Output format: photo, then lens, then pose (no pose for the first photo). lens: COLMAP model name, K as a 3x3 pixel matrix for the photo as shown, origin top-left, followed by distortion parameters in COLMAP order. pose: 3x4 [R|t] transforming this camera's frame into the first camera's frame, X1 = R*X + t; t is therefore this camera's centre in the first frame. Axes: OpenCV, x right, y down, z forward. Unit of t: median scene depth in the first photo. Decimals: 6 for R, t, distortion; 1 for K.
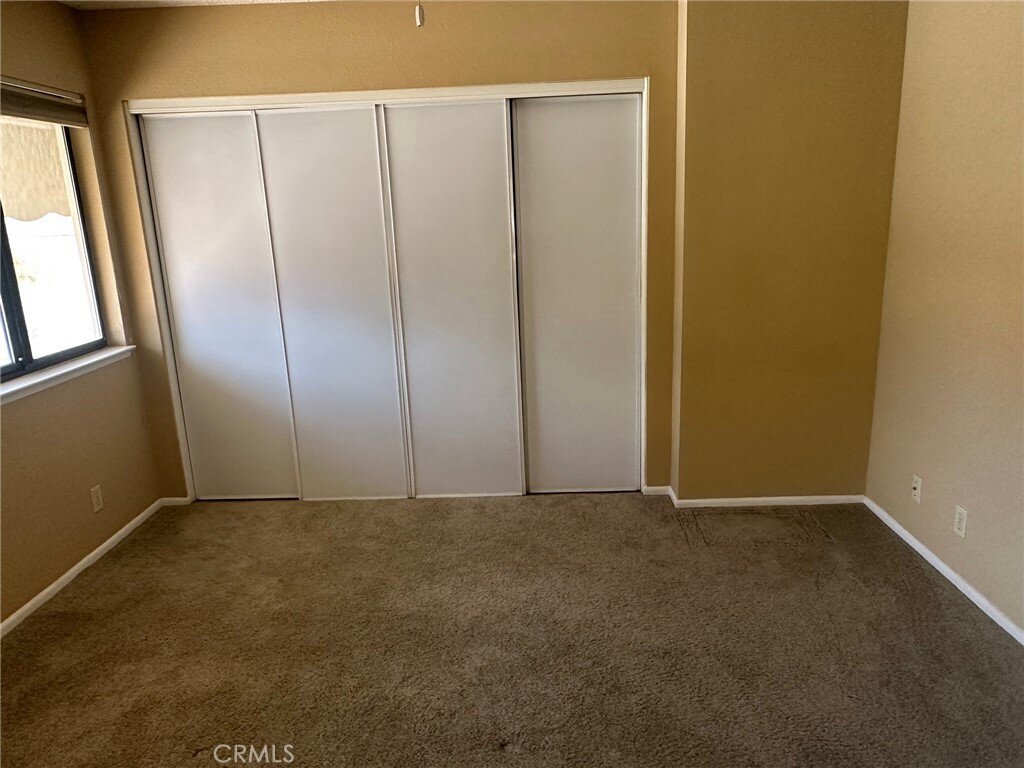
lens RADIAL K [[726.1, 0, 511.5], [0, 726.1, 405.1], [0, 0, 1]] dist [-0.010125, -0.001590]
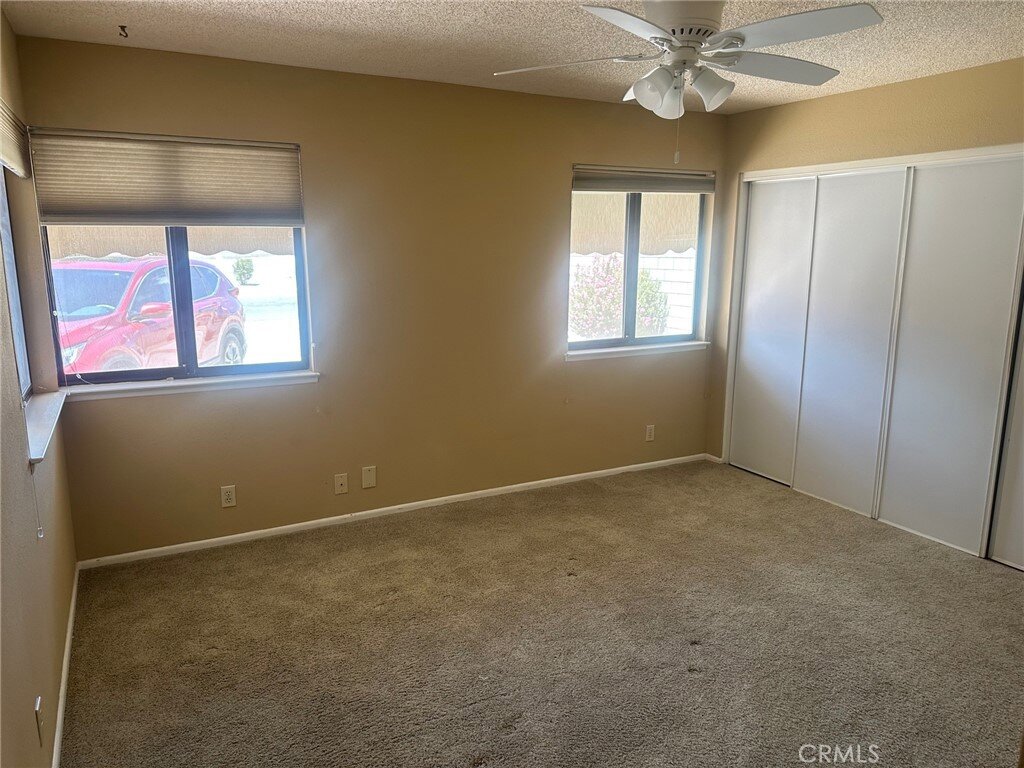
lens RADIAL K [[723.6, 0, 509.0], [0, 723.6, 390.0], [0, 0, 1]] dist [0.175645, -0.208454]
pose [[0.493548, 0.209409, -0.844131, 0.568889], [-0.251125, 0.963553, 0.092207, -0.027003], [0.832674, 0.166474, 0.528148, -0.088569]]
